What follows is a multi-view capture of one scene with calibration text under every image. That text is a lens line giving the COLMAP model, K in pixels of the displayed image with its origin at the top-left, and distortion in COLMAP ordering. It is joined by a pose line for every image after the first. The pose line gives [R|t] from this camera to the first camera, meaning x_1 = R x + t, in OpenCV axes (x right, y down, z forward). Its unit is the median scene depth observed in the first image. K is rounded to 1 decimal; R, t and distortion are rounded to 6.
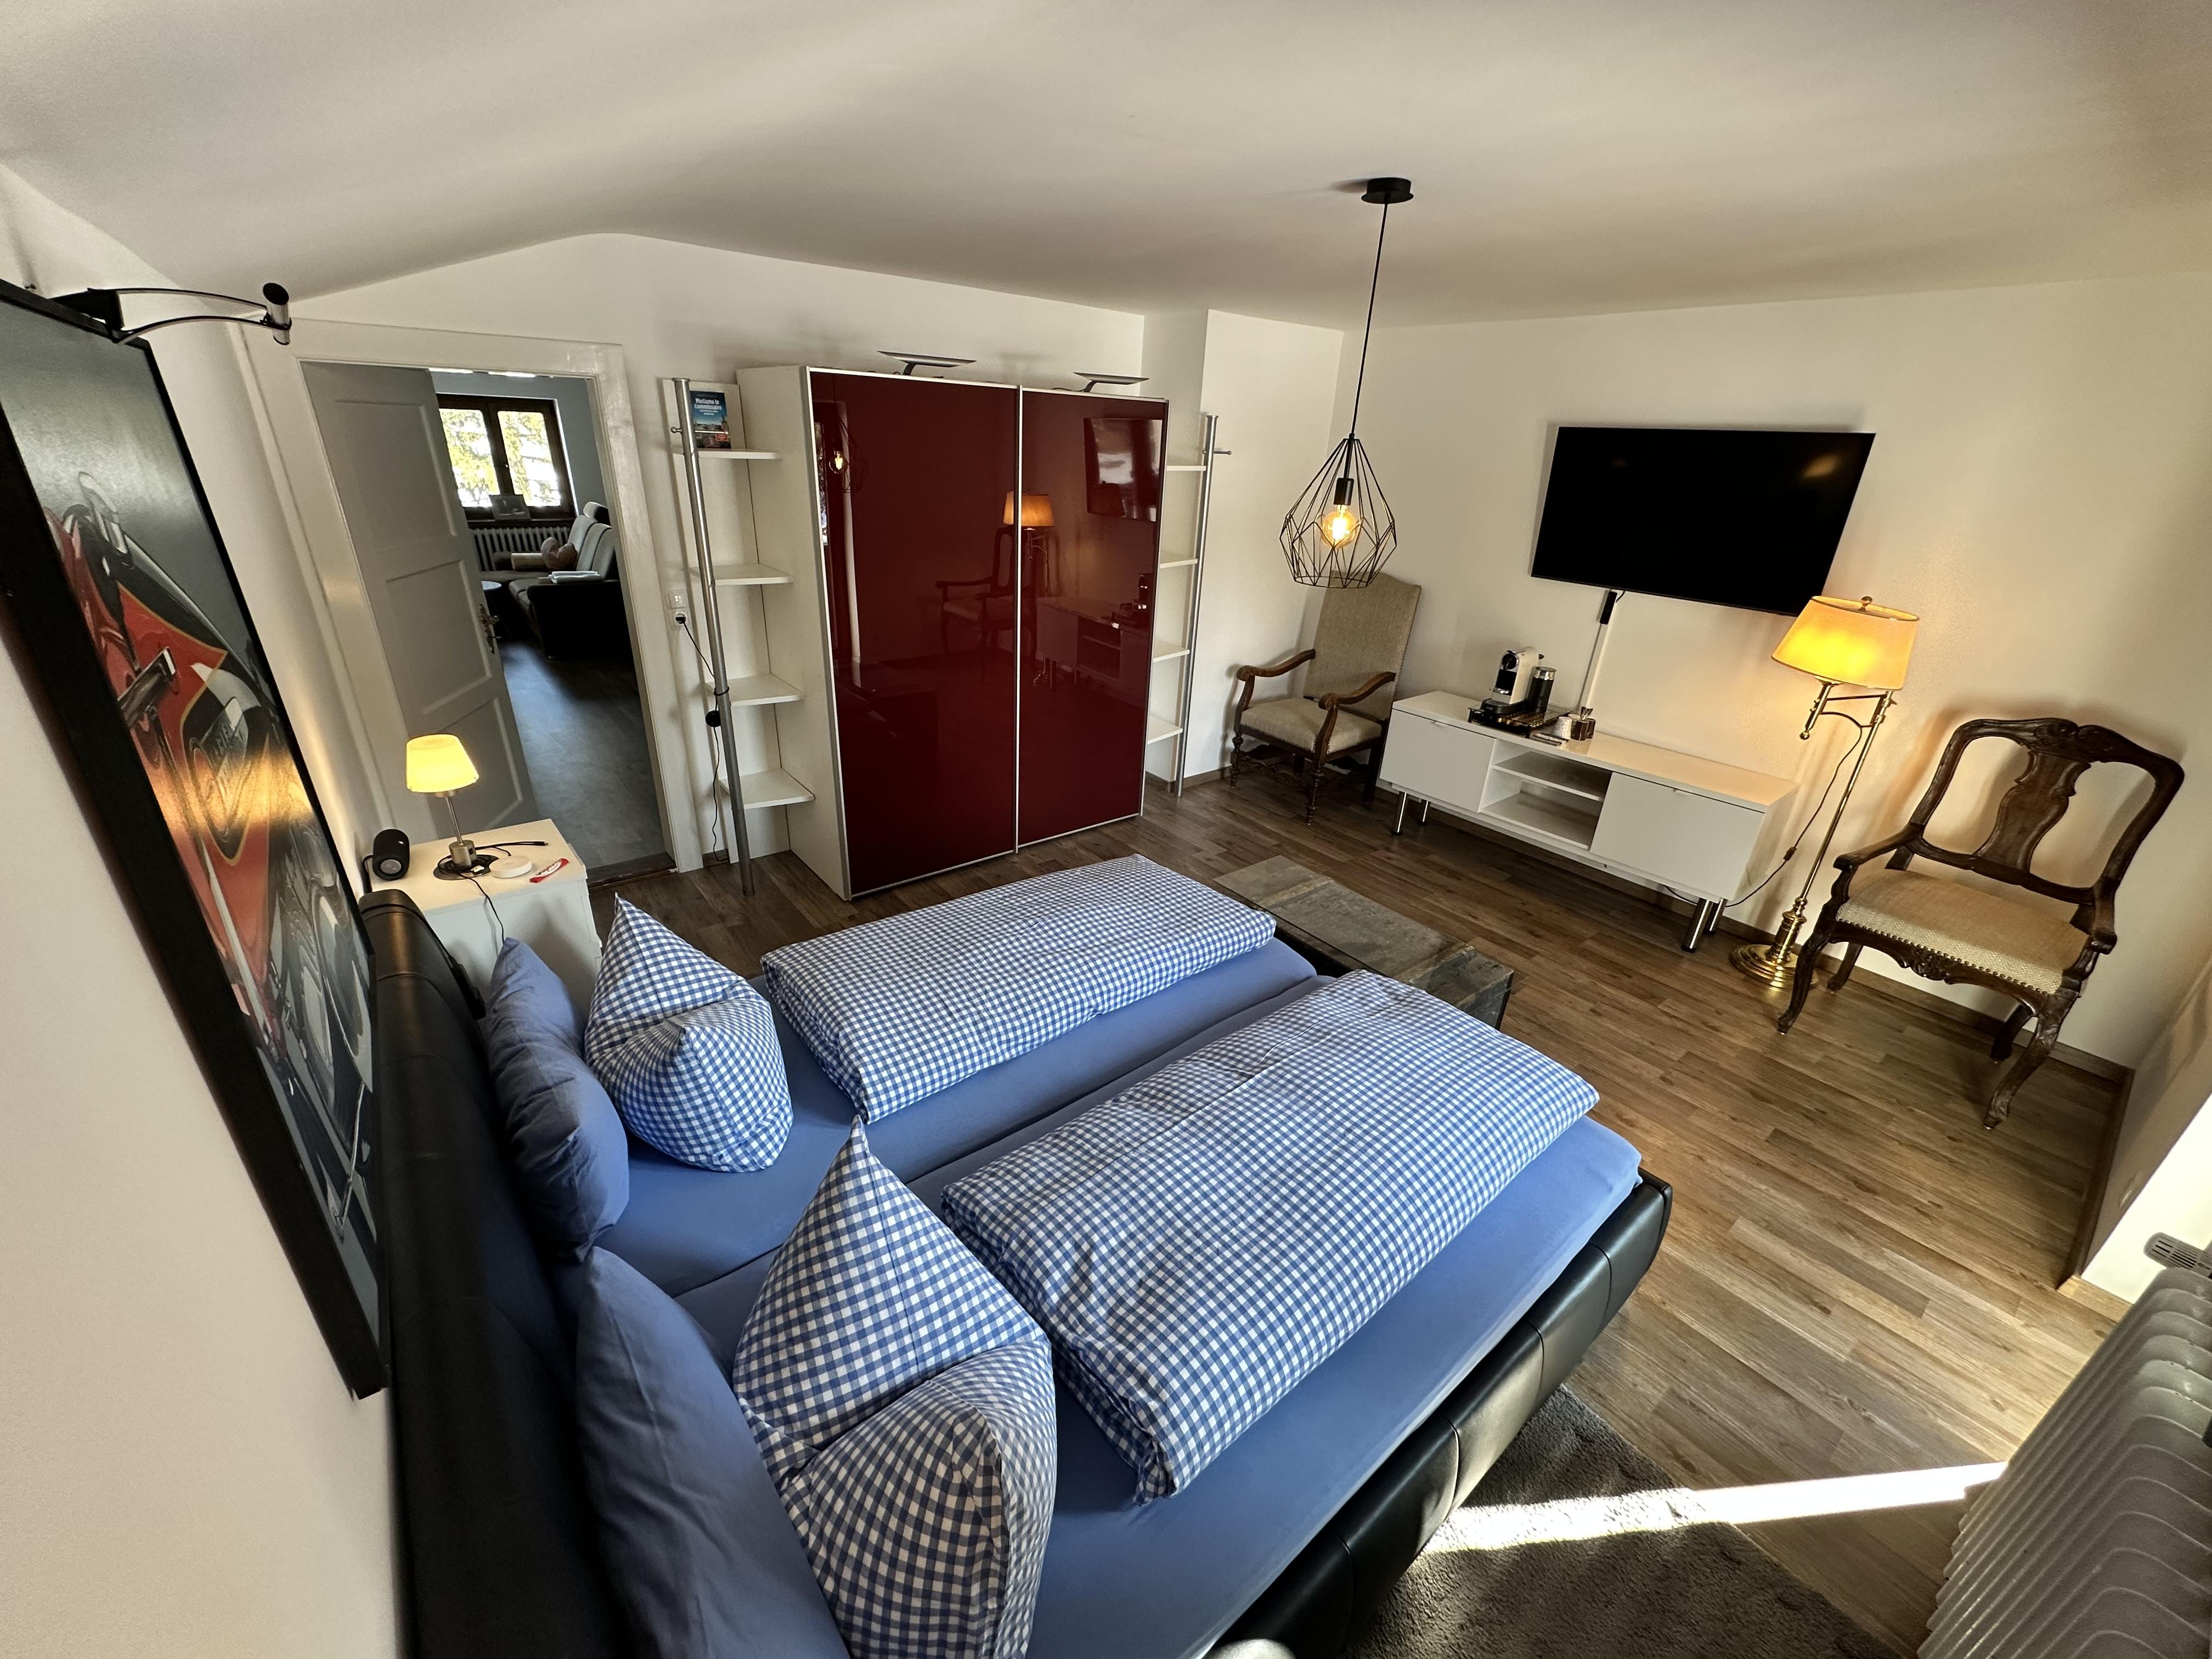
lens RADIAL K [[884.6, 0, 1100.8], [0, 884.6, 823.9], [0, 0, 1]] dist [0.010801, 0.000185]
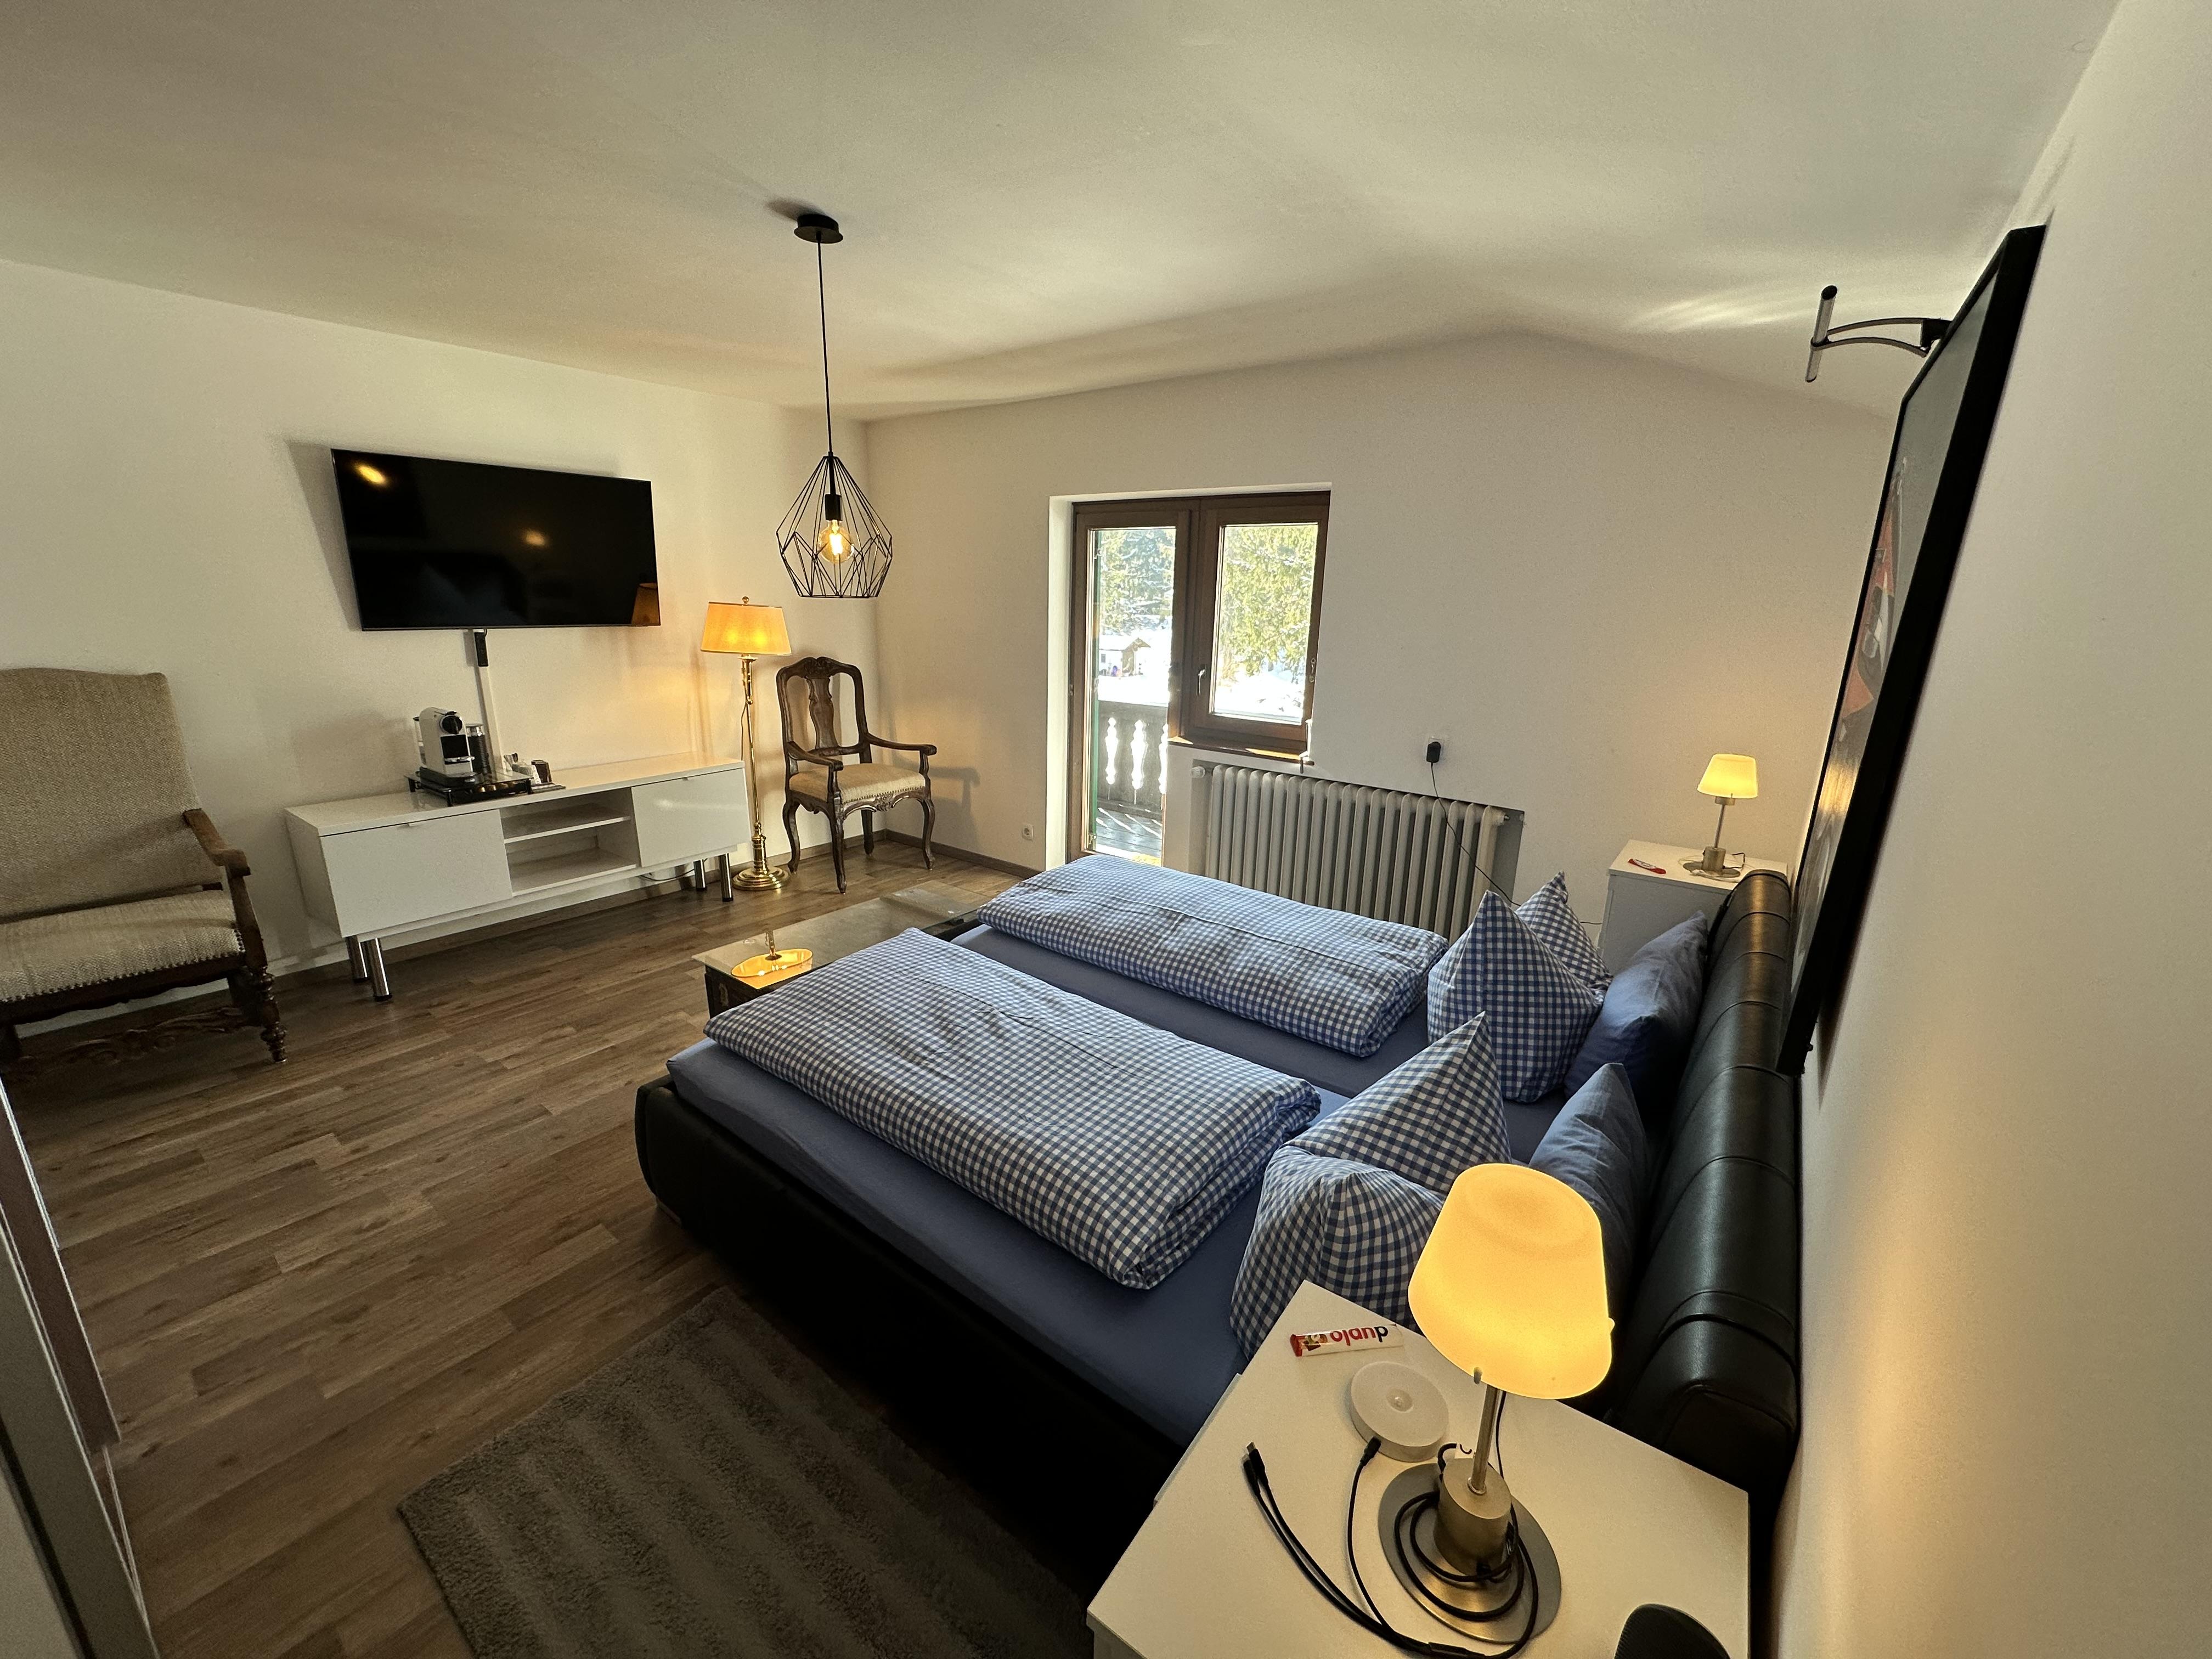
lens RADIAL K [[884.6, 0, 1100.8], [0, 884.6, 823.9], [0, 0, 1]] dist [0.010801, 0.000185]
pose [[-0.232463, -0.306832, 0.922938, -0.517404], [0.360342, 0.854234, 0.374752, -0.208219], [-0.903391, 0.419689, -0.088013, 0.587414]]
